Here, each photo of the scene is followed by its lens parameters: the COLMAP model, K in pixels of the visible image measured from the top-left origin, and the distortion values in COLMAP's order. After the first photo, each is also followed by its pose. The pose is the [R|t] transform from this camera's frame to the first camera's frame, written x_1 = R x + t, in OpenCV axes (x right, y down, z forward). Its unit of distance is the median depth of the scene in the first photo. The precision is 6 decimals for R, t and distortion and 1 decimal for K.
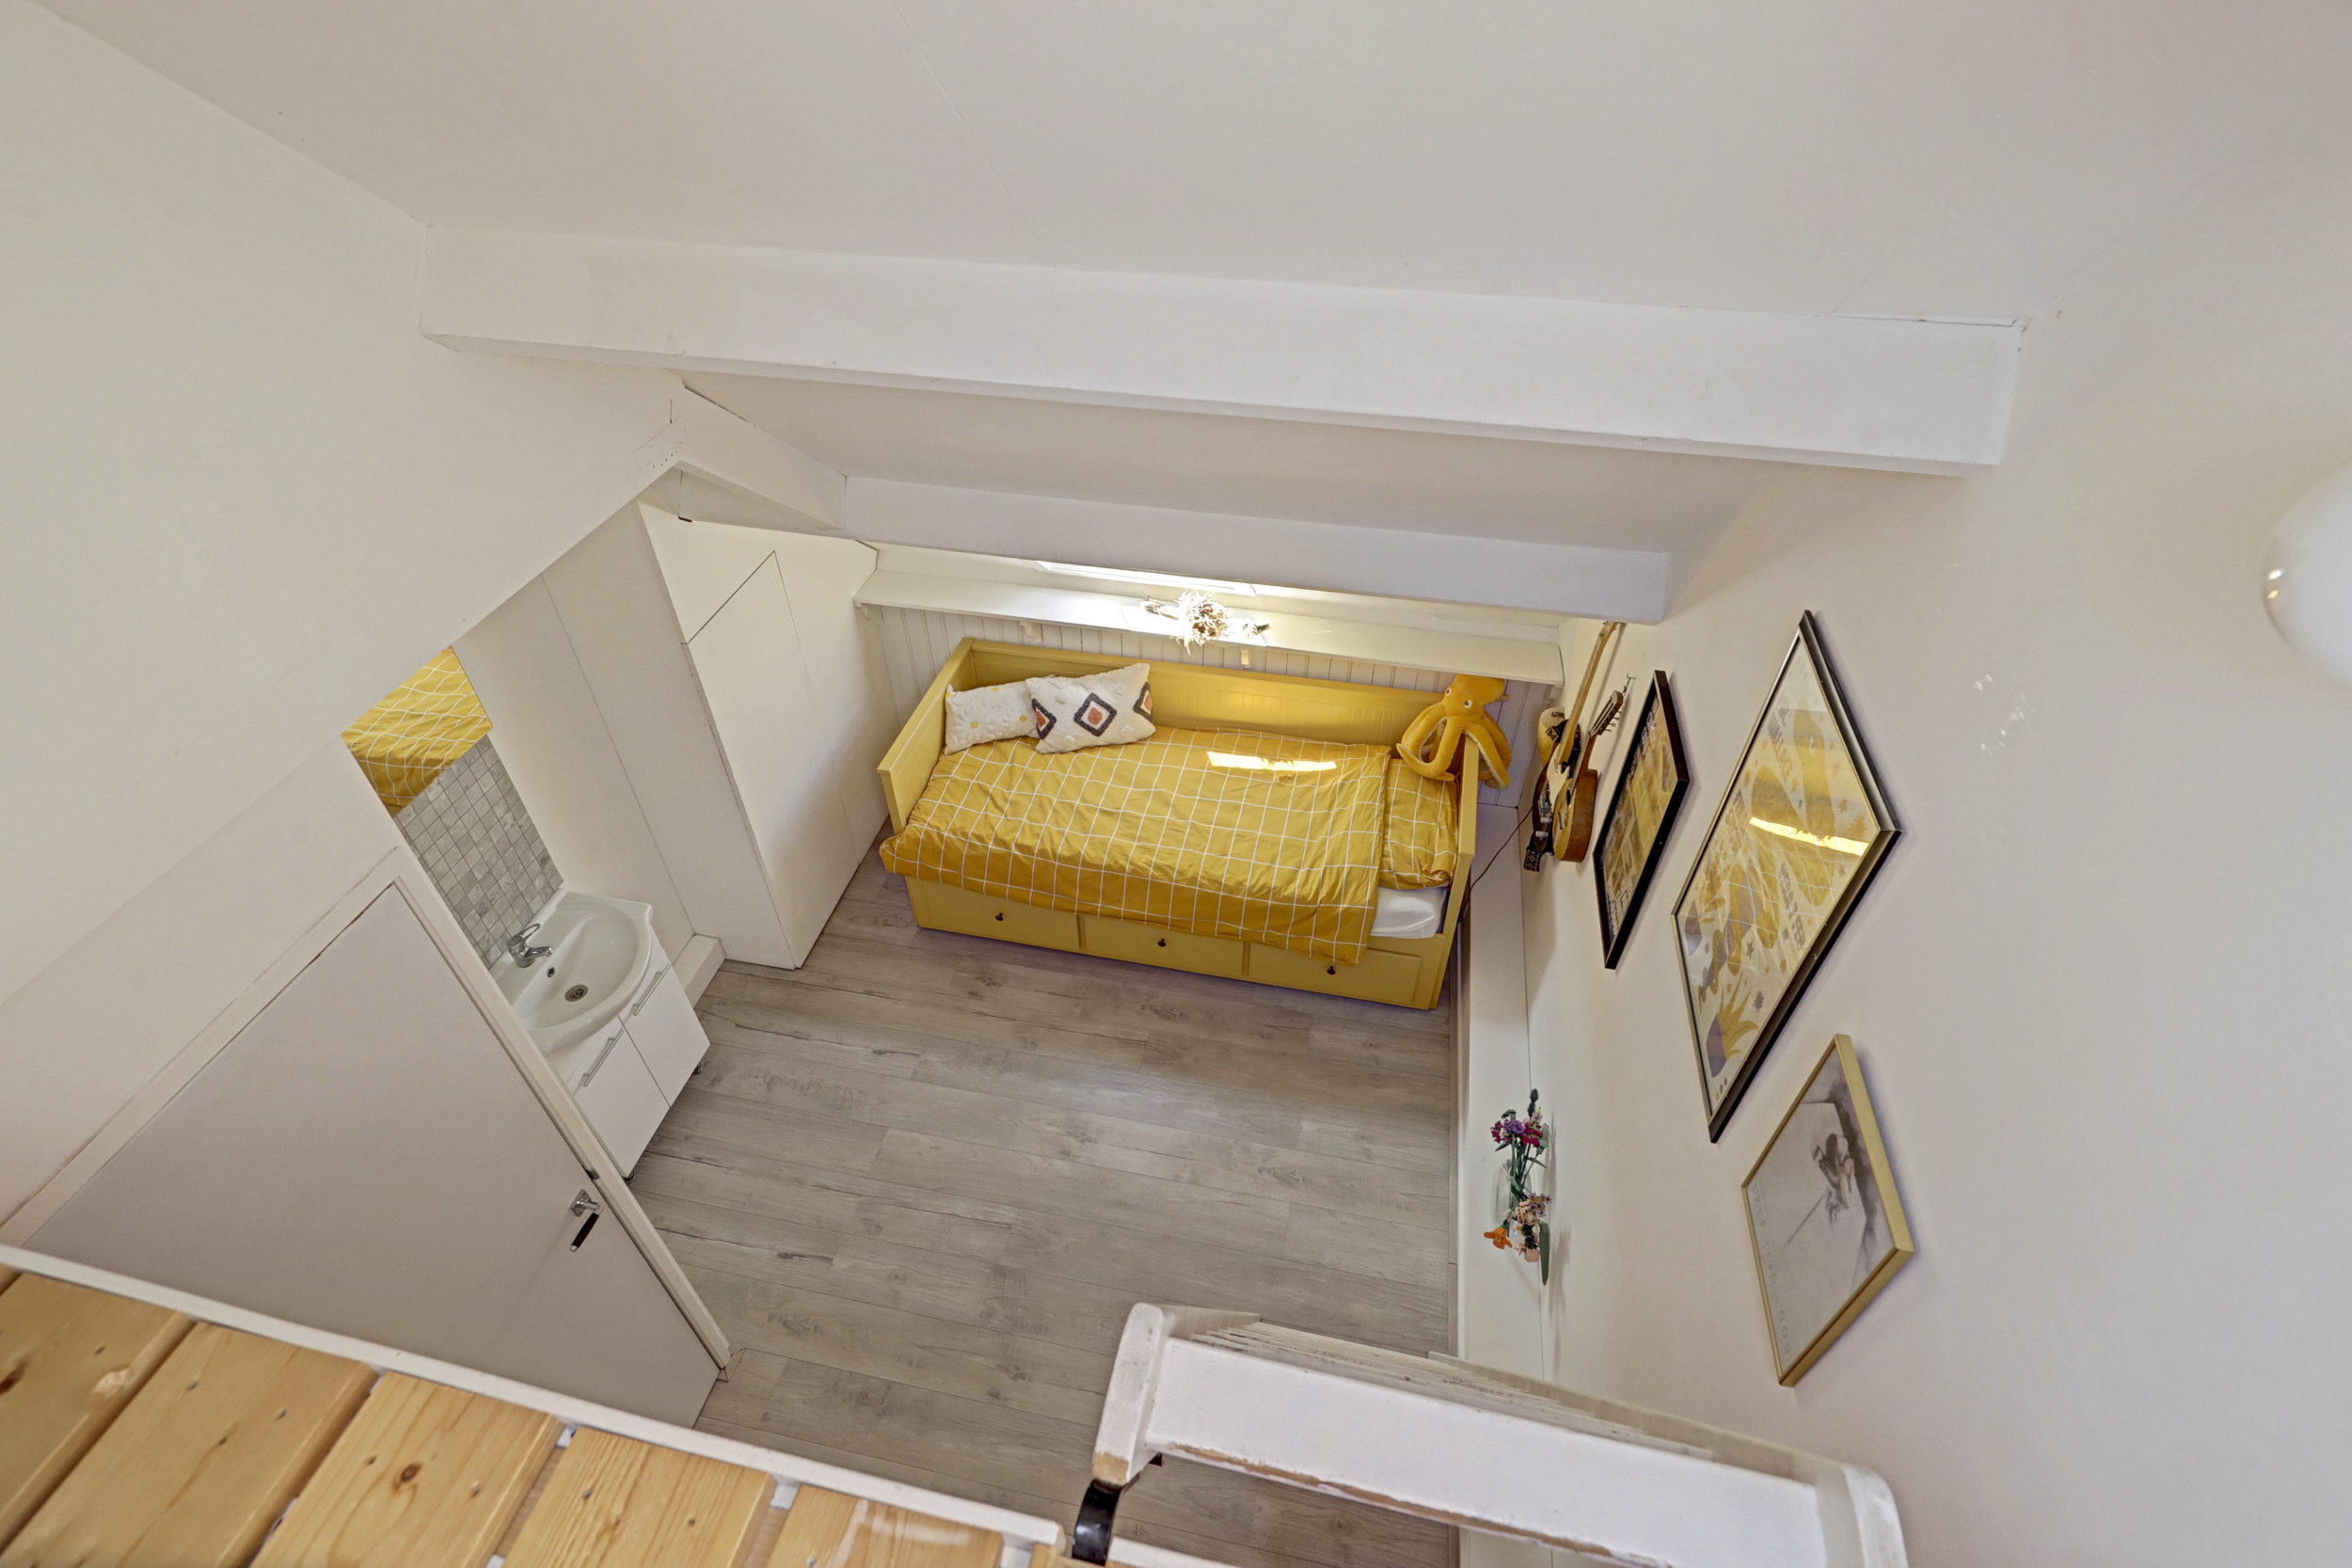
lens RADIAL K [[1129.9, 0, 1174.9], [0, 1129.9, 794.6], [0, 0, 1]] dist [-0.005396, -0.000212]
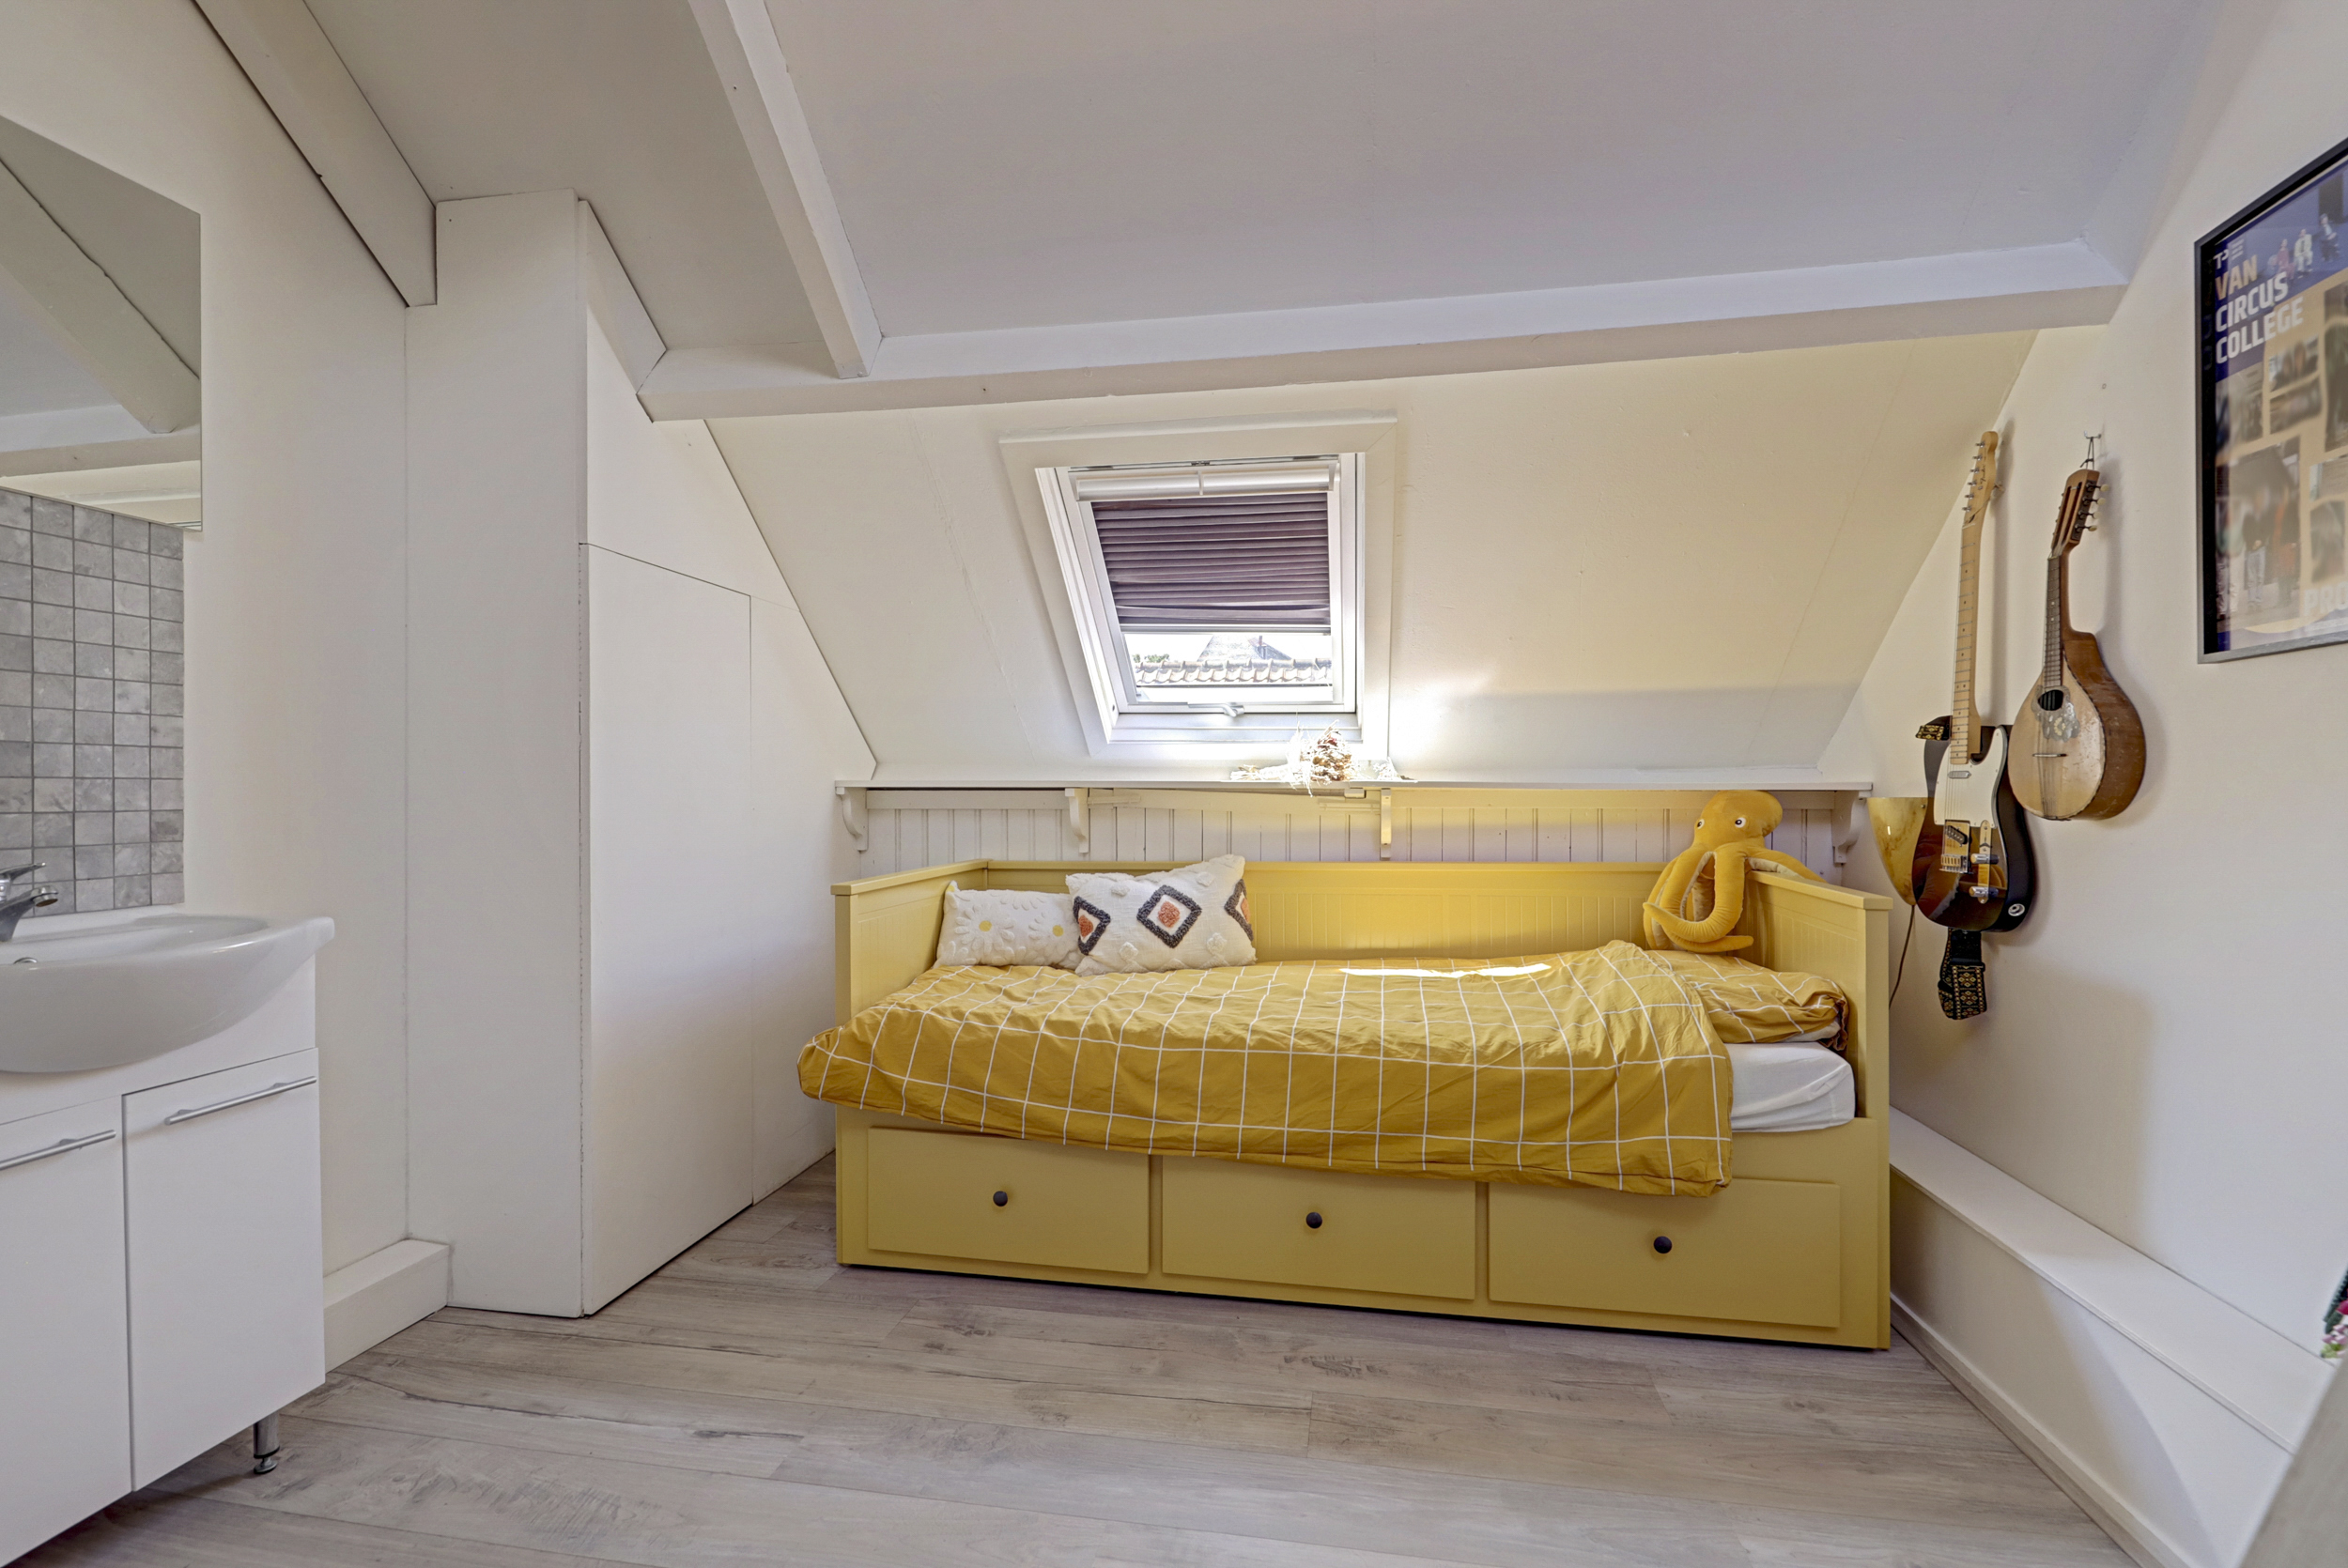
lens RADIAL K [[1085.3, 0, 1171.8], [0, 1085.3, 783.6], [0, 0, 1]] dist [-0.003891, 0.001330]
pose [[0.999642, 0.000238, 0.026772, -0.091570], [0.017655, 0.745889, -0.665836, 0.317463], [-0.020127, 0.666070, 0.745617, 0.503297]]
